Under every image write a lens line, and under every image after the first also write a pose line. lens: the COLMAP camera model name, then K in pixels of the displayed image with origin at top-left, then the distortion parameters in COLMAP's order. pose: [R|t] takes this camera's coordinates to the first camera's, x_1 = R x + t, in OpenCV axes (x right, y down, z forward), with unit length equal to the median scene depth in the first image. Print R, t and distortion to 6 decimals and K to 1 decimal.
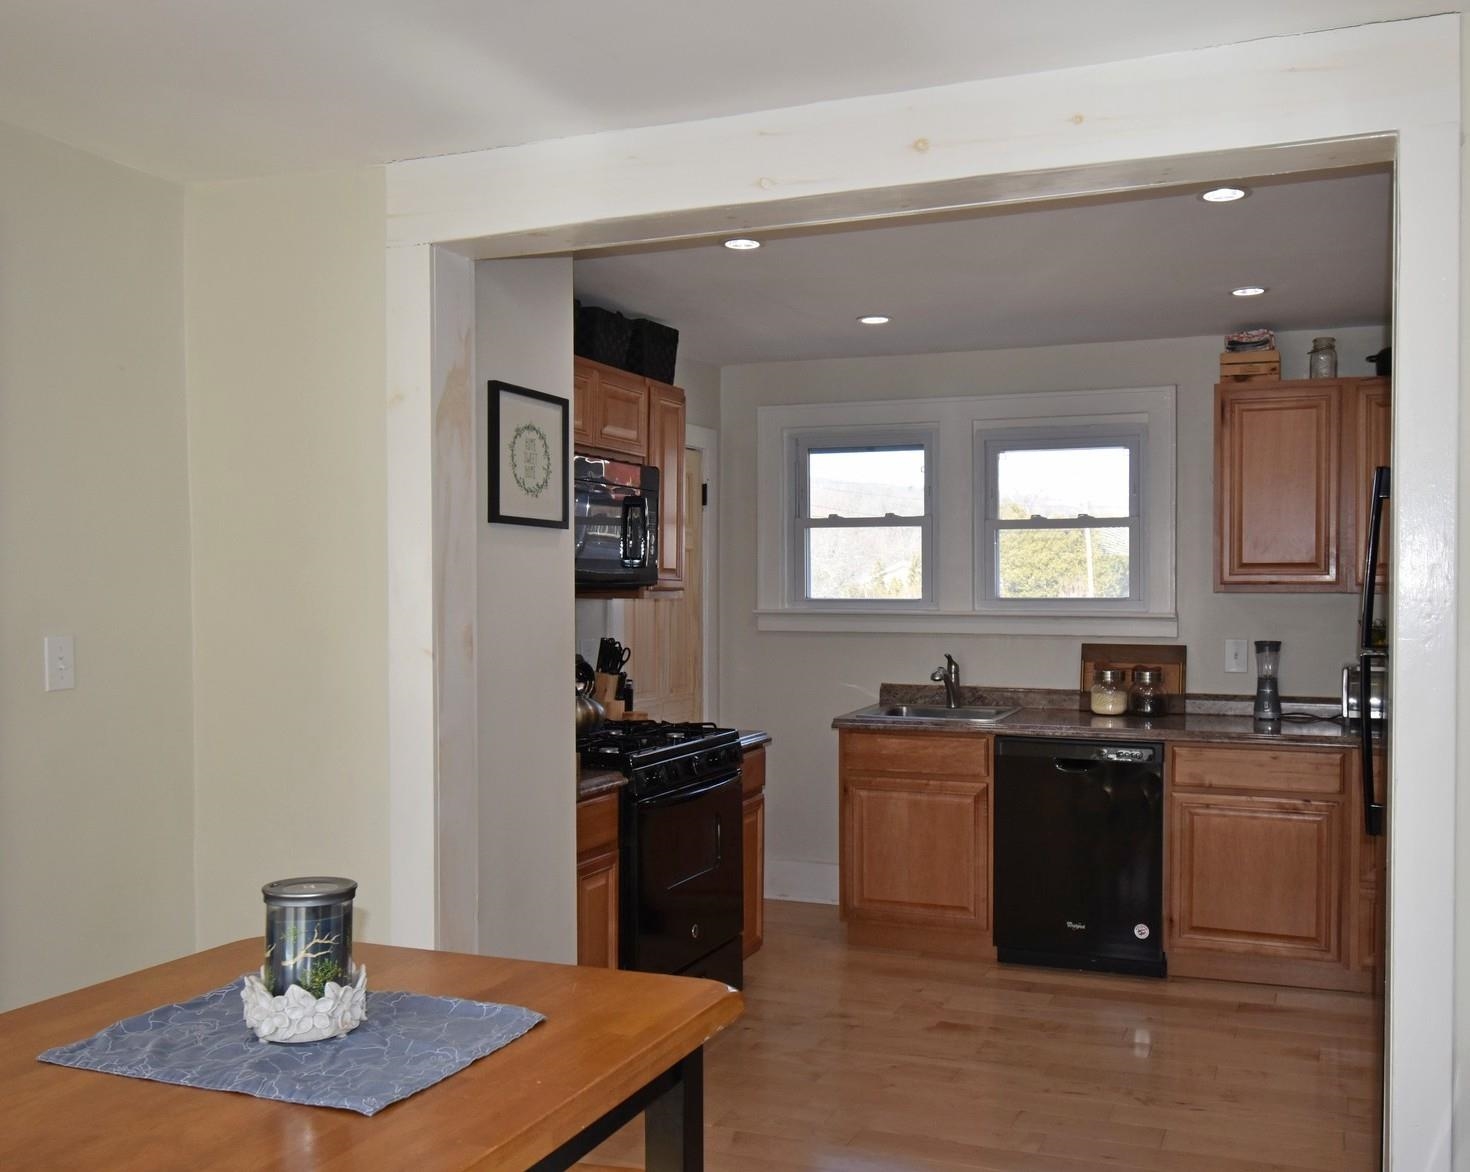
lens RADIAL K [[1422.9, 0, 735.8], [0, 1422.9, 612.0], [0, 0, 1]] dist [0.018910, 0.004905]
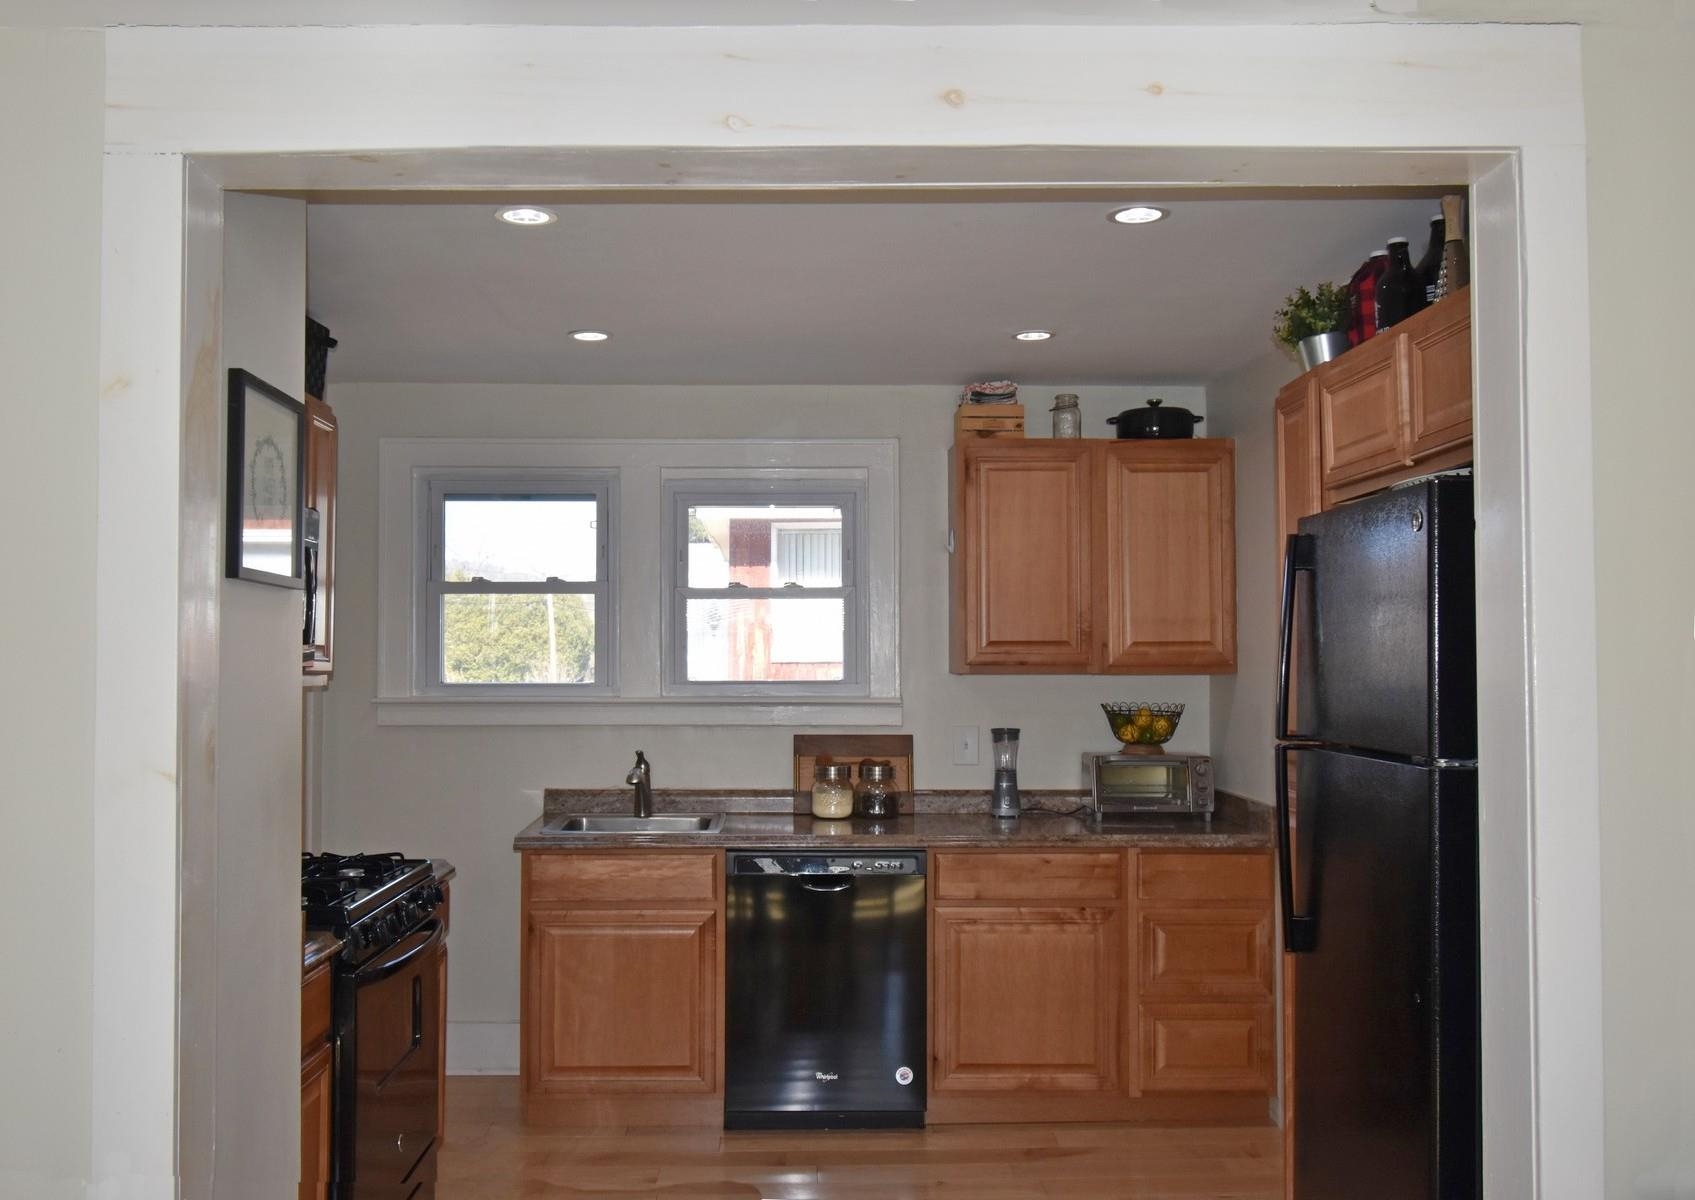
lens RADIAL K [[1603.1, 0, 785.6], [0, 1603.1, 603.2], [0, 0, 1]] dist [0.008838, 0.002962]
pose [[0.920586, 0.012800, 0.390331, -0.144552], [0.009091, 0.998490, -0.054185, -0.004695], [-0.390435, 0.053431, 0.919079, 0.128651]]
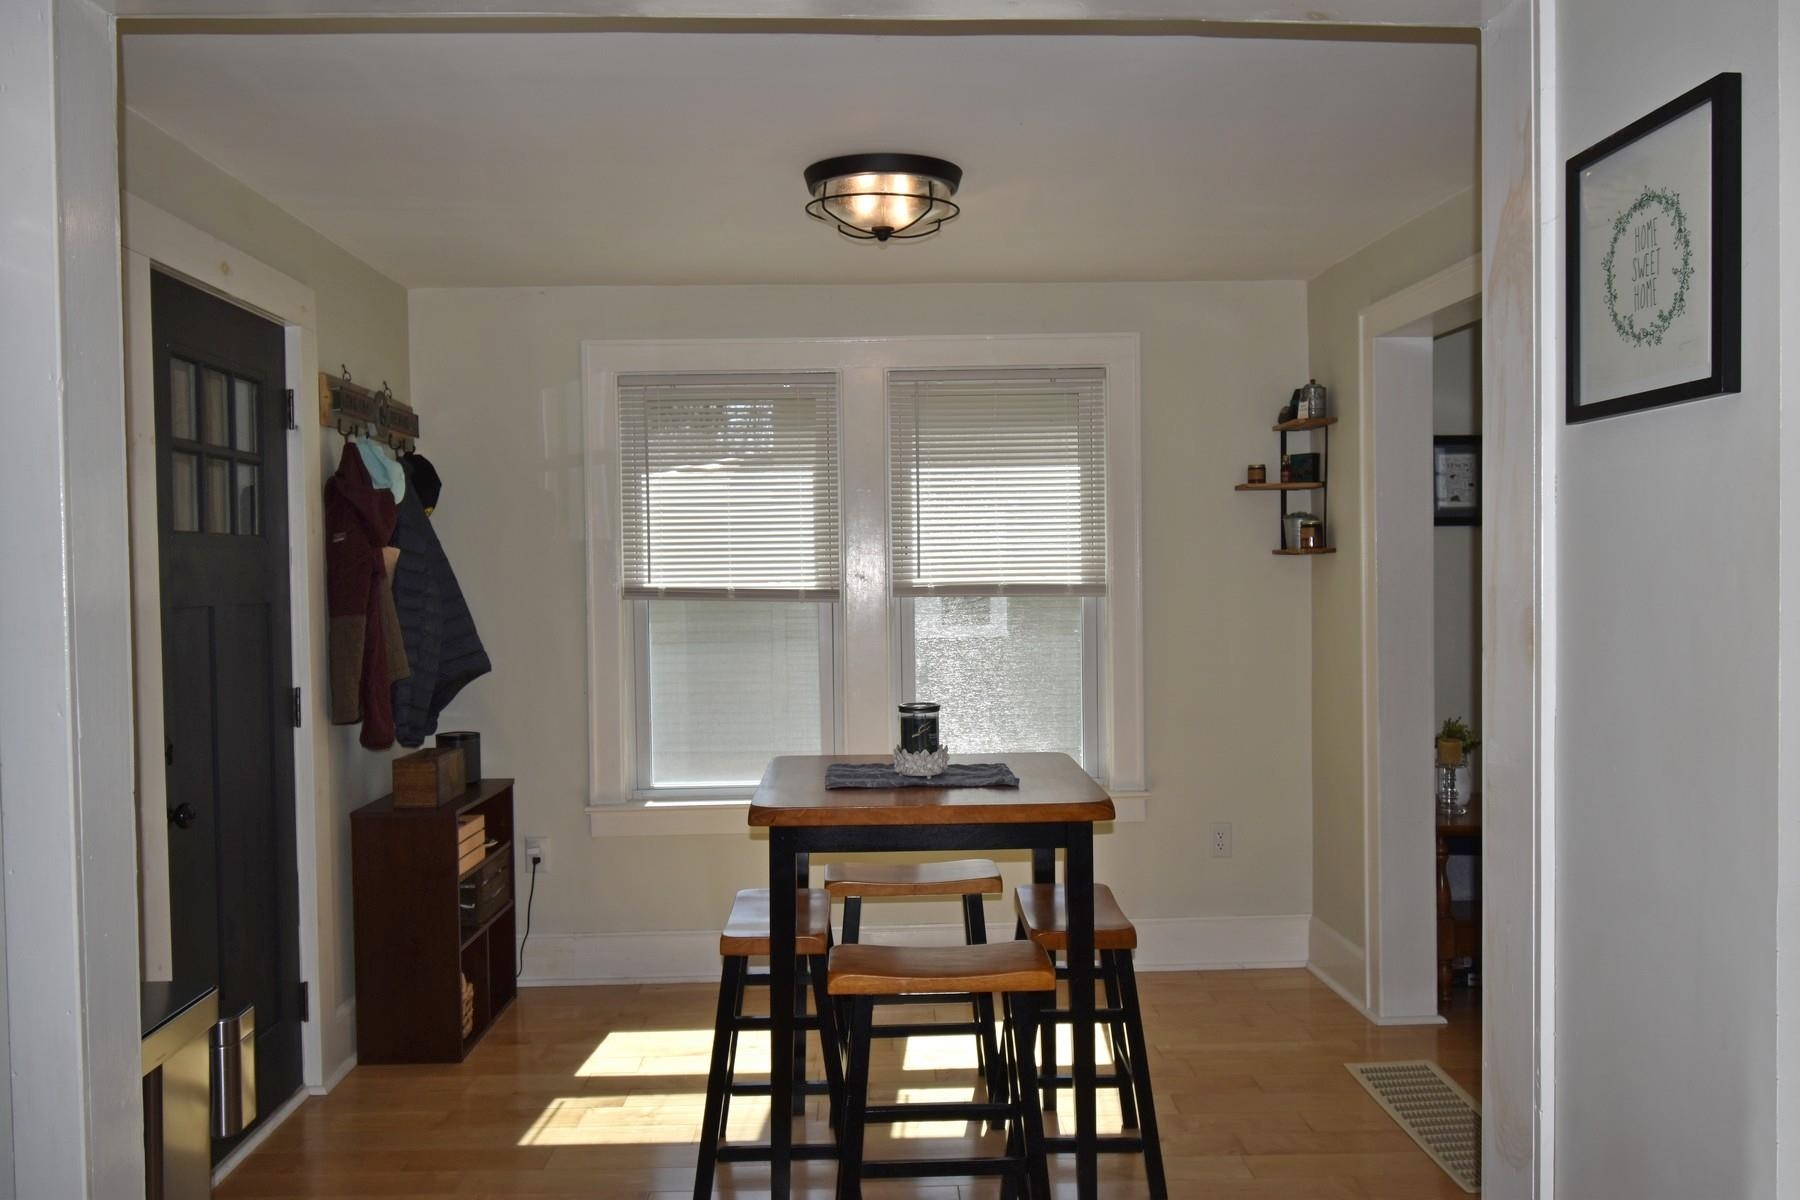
lens RADIAL K [[1395.9, 0, 900.0], [0, 1395.9, 600.0], [0, 0, 1]] dist [-0.000788, -0.000810]
pose [[-0.908336, 0.021700, -0.417678, 0.184967], [0.005319, 0.999172, 0.040342, -0.011244], [0.418207, 0.034422, -0.907699, 0.882532]]
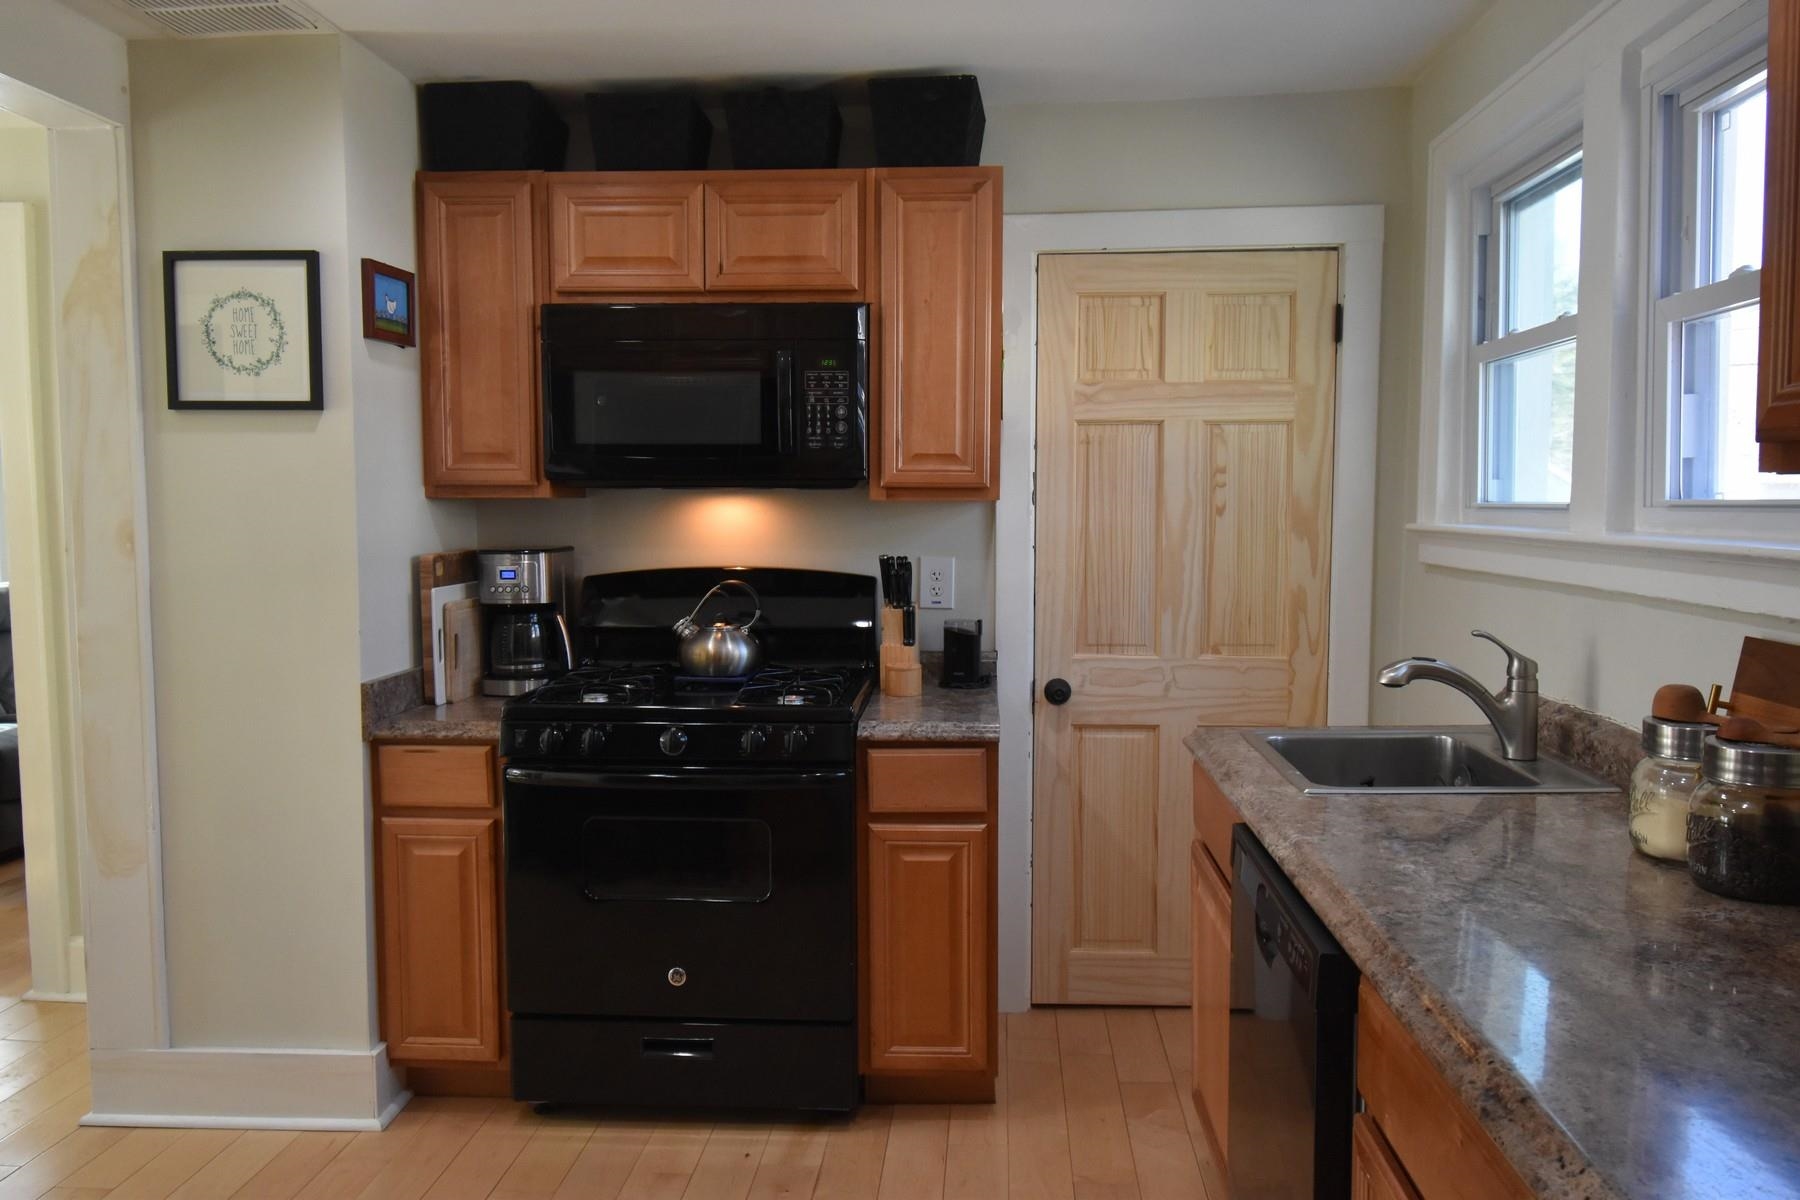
lens RADIAL K [[1418.3, 0, 900.0], [0, 1418.3, 600.0], [0, 0, 1]] dist [-0.000887, -0.000892]
pose [[0.326137, 0.071164, -0.942640, 0.541082], [-0.017160, 0.997444, 0.069365, -0.007599], [0.945167, -0.006446, 0.326524, 0.731235]]
